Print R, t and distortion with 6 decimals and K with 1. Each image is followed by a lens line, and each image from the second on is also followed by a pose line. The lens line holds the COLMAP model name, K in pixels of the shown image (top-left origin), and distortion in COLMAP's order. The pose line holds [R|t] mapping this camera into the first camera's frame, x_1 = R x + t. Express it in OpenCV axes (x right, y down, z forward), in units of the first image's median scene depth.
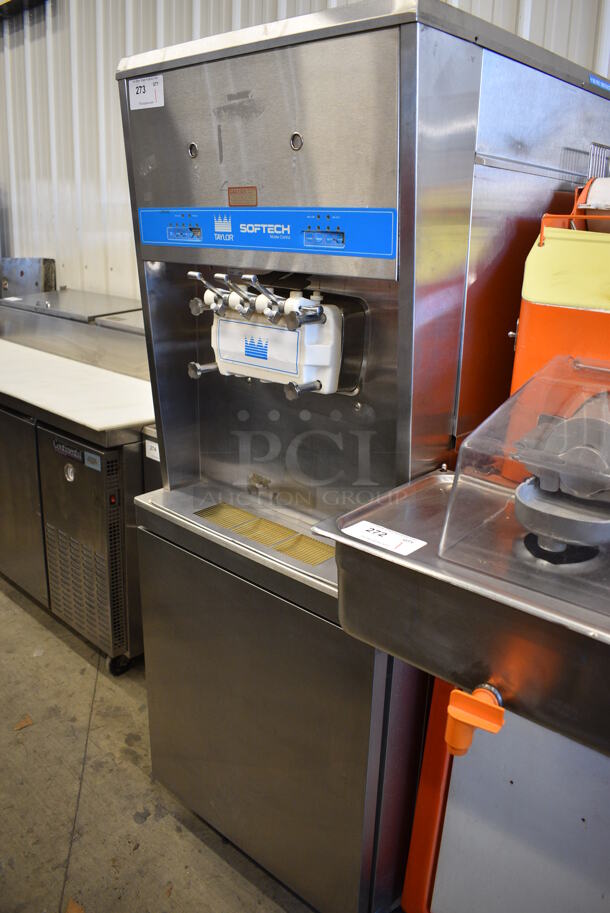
lens RADIAL K [[717.7, 0, 305.0], [0, 717.7, 456.5], [0, 0, 1]] dist [-0.105264, 0.012225]
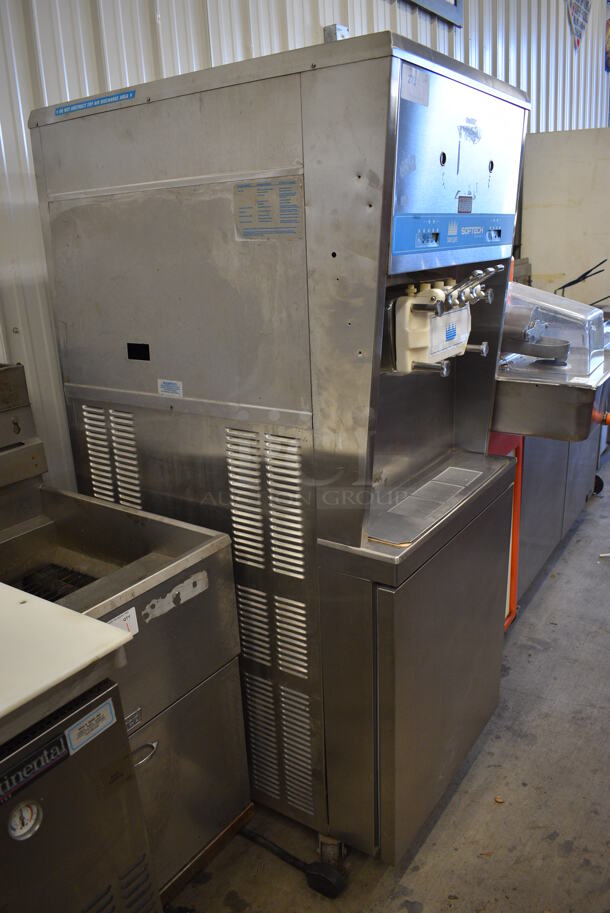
lens RADIAL K [[717.7, 0, 305.0], [0, 717.7, 456.5], [0, 0, 1]] dist [-0.105264, 0.012225]
pose [[-0.155144, -0.312484, 0.937168, -1.272124], [0.337625, 0.874761, 0.347567, -0.489436], [-0.928407, 0.370335, -0.030211, 1.413212]]
